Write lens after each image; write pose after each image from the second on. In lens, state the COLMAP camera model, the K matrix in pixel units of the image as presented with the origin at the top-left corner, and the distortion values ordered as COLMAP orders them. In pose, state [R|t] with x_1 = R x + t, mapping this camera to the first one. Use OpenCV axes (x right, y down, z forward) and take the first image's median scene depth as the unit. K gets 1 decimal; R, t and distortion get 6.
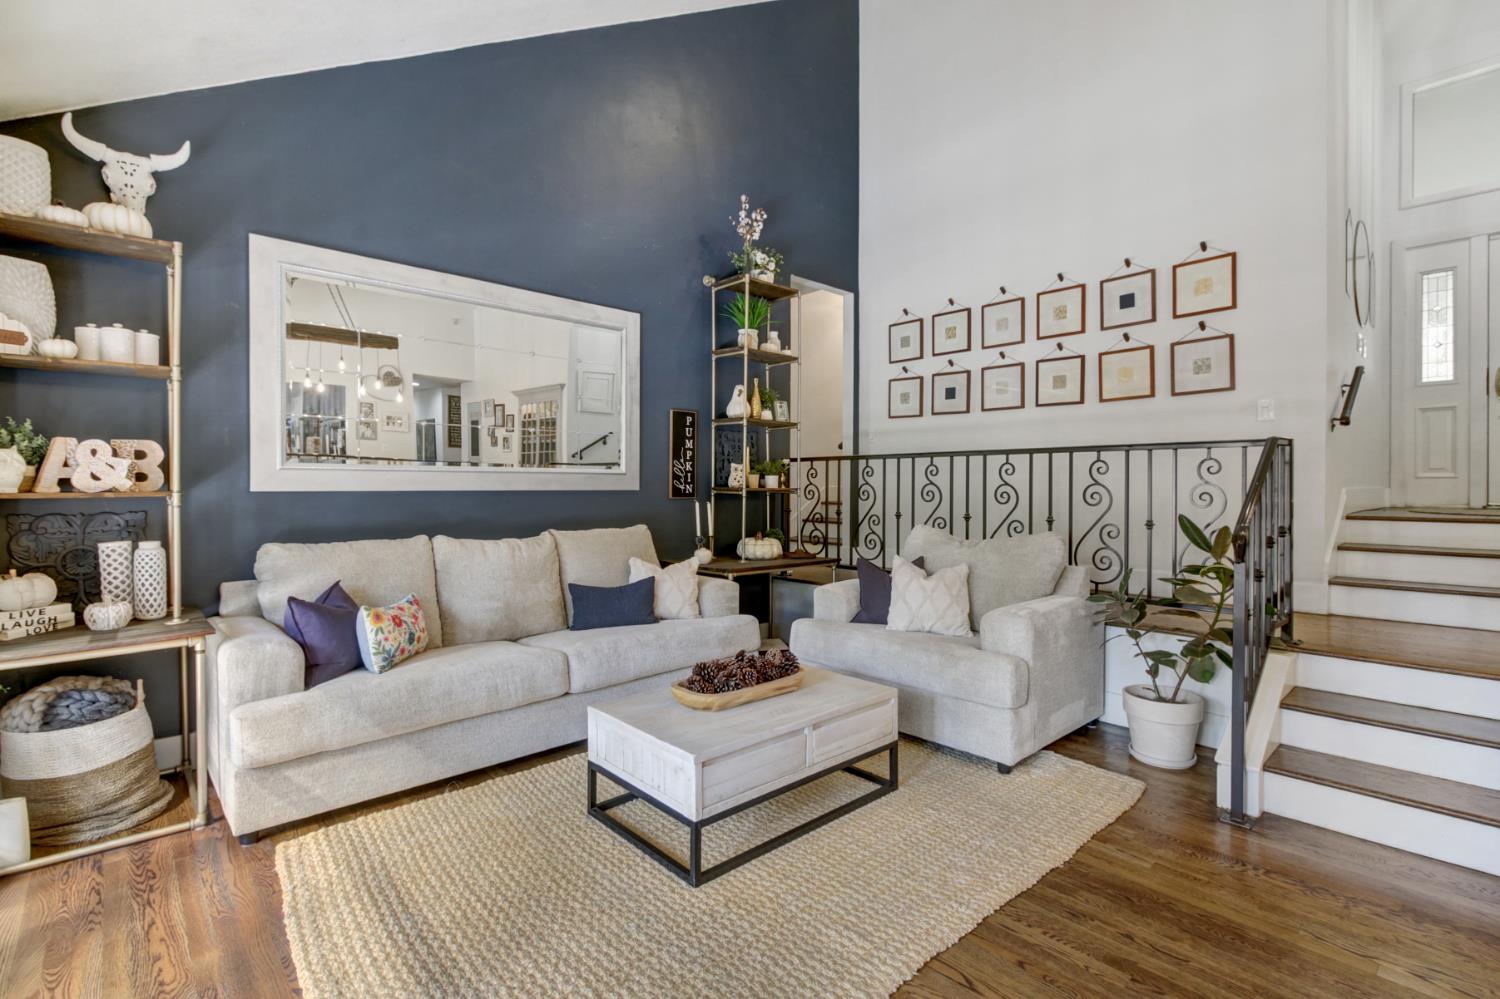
lens RADIAL K [[695.5, 0, 762.4], [0, 695.5, 491.7], [0, 0, 1]] dist [0.021593, -0.014472]
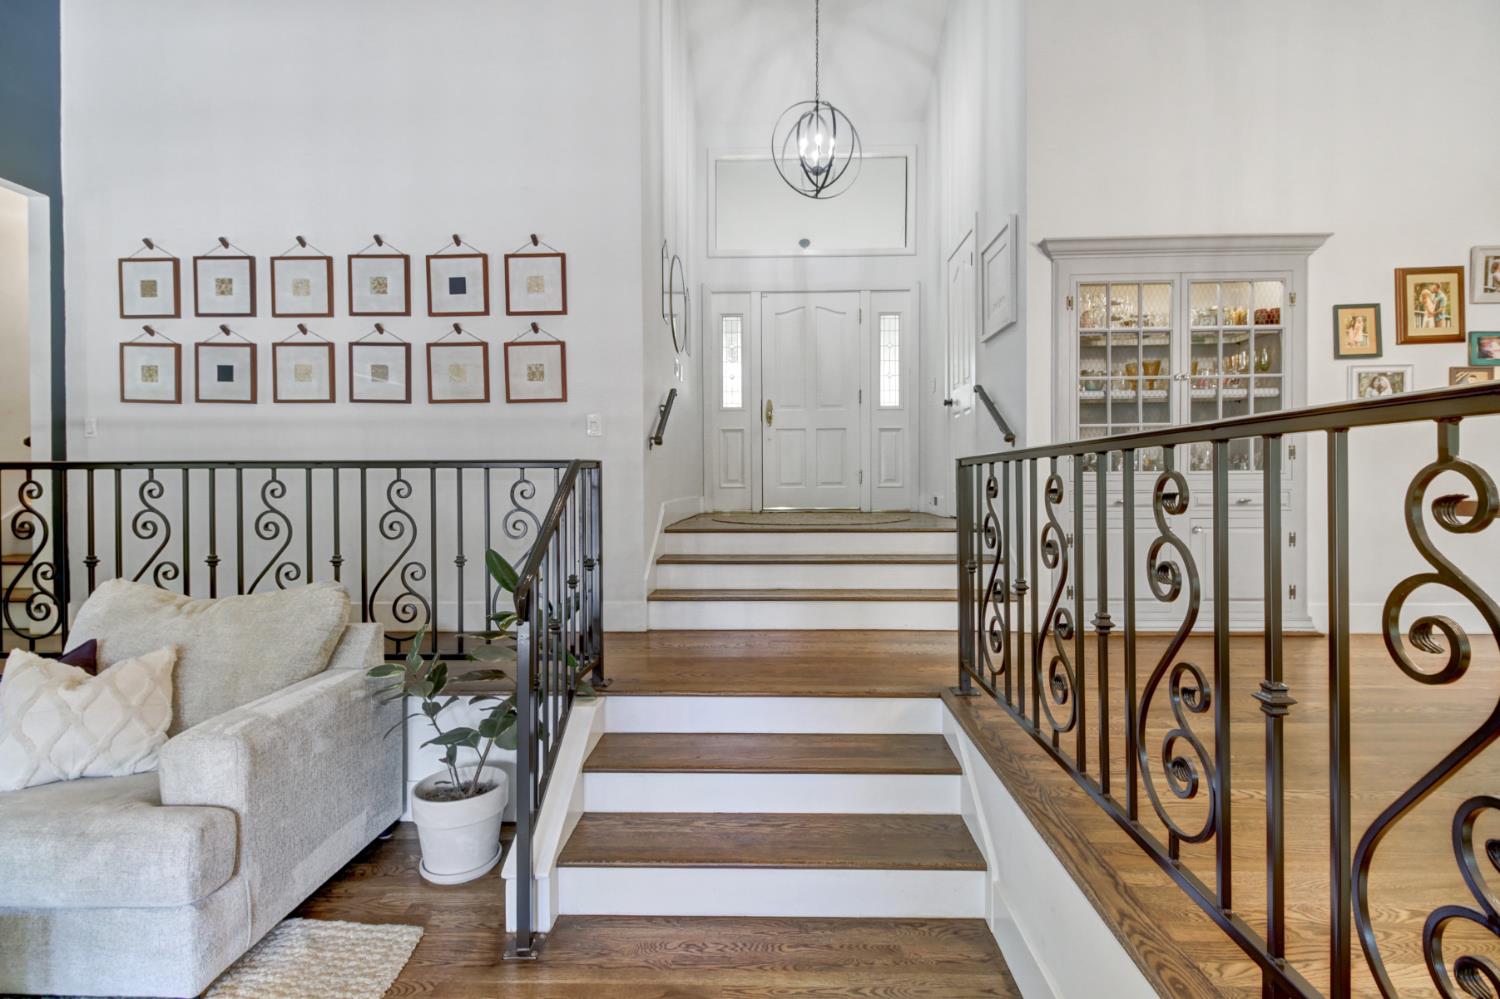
lens RADIAL K [[695.5, 0, 762.4], [0, 695.5, 491.7], [0, 0, 1]] dist [0.021593, -0.014472]
pose [[0.704010, -0.013689, 0.710058, 0.195300], [0.009361, 0.999906, 0.009996, -0.031979], [-0.710128, -0.000390, 0.704072, 0.159279]]
